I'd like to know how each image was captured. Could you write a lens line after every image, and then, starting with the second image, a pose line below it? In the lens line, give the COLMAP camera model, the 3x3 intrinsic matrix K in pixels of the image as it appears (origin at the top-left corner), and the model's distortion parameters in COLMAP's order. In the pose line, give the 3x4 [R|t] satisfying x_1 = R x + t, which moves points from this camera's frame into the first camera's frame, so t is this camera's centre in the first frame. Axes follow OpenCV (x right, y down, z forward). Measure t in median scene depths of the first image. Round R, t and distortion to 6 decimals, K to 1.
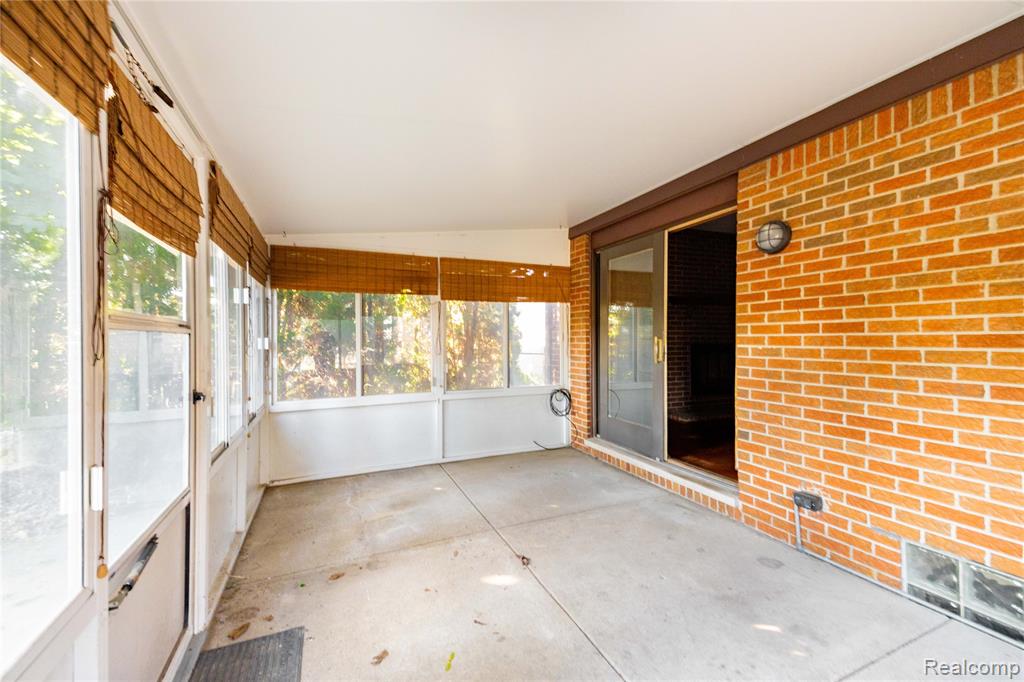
lens RADIAL K [[415.8, 0, 512.6], [0, 415.8, 338.0], [0, 0, 1]] dist [0.053905, -0.018827]
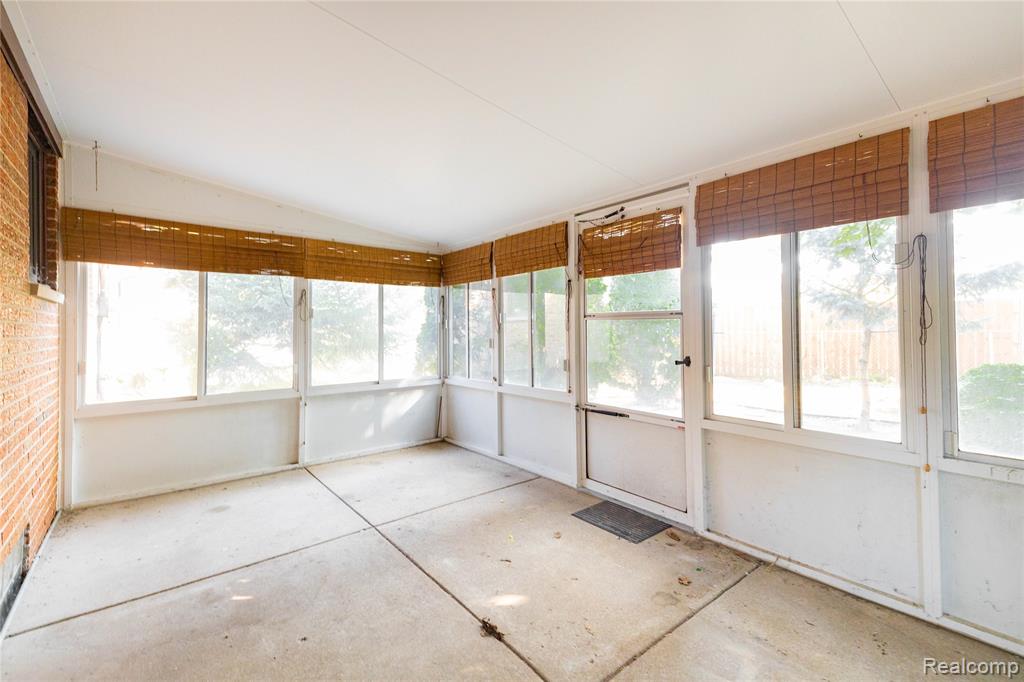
lens RADIAL K [[415.8, 0, 512.6], [0, 415.8, 338.0], [0, 0, 1]] dist [0.053905, -0.018827]
pose [[-0.957909, 0.010748, -0.286872, 0.229769], [0.008970, 0.999932, 0.007510, 0.028287], [0.286933, 0.004621, -0.957940, 2.030868]]
